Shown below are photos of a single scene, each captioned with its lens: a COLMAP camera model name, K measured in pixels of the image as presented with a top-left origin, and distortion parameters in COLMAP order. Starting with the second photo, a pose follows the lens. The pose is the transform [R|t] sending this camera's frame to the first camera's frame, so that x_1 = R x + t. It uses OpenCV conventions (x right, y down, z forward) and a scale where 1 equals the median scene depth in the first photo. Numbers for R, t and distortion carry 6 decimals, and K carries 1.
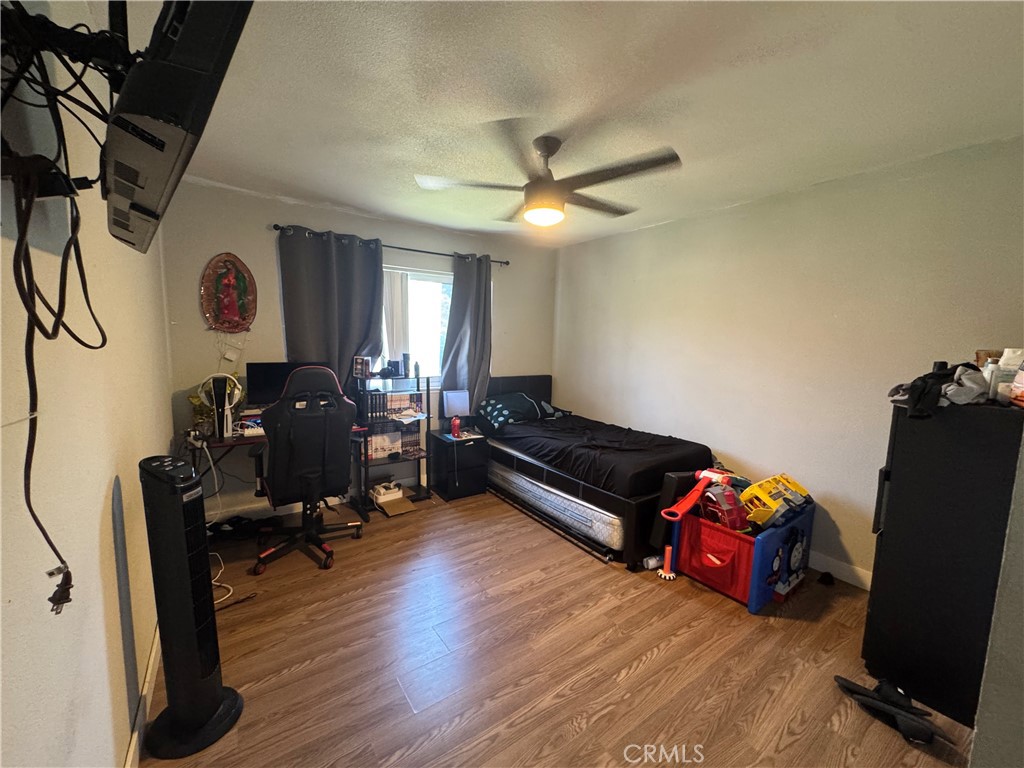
lens RADIAL K [[409.0, 0, 510.6], [0, 409.0, 385.6], [0, 0, 1]] dist [-0.011963, 0.001554]
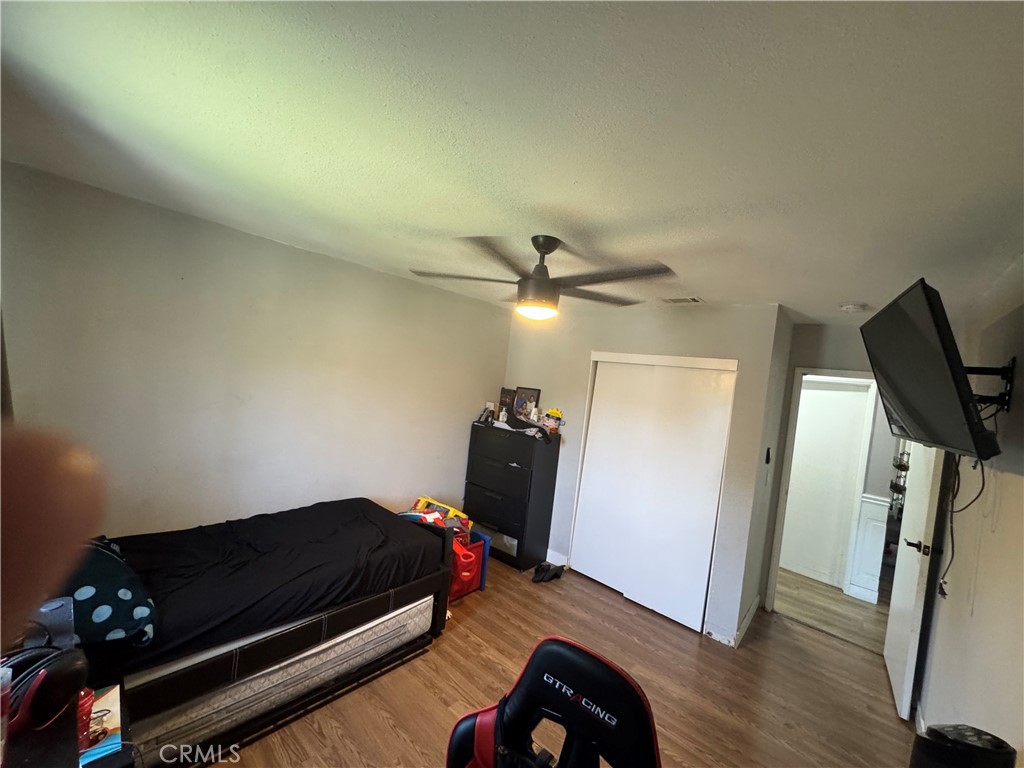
lens RADIAL K [[409.0, 0, 512.7], [0, 409.0, 386.2], [0, 0, 1]] dist [-0.011963, 0.001554]
pose [[-0.239437, -0.074856, 0.968022, -0.664727], [-0.004787, 0.997102, 0.075920, -0.241750], [-0.970900, 0.013544, -0.239101, 1.002263]]
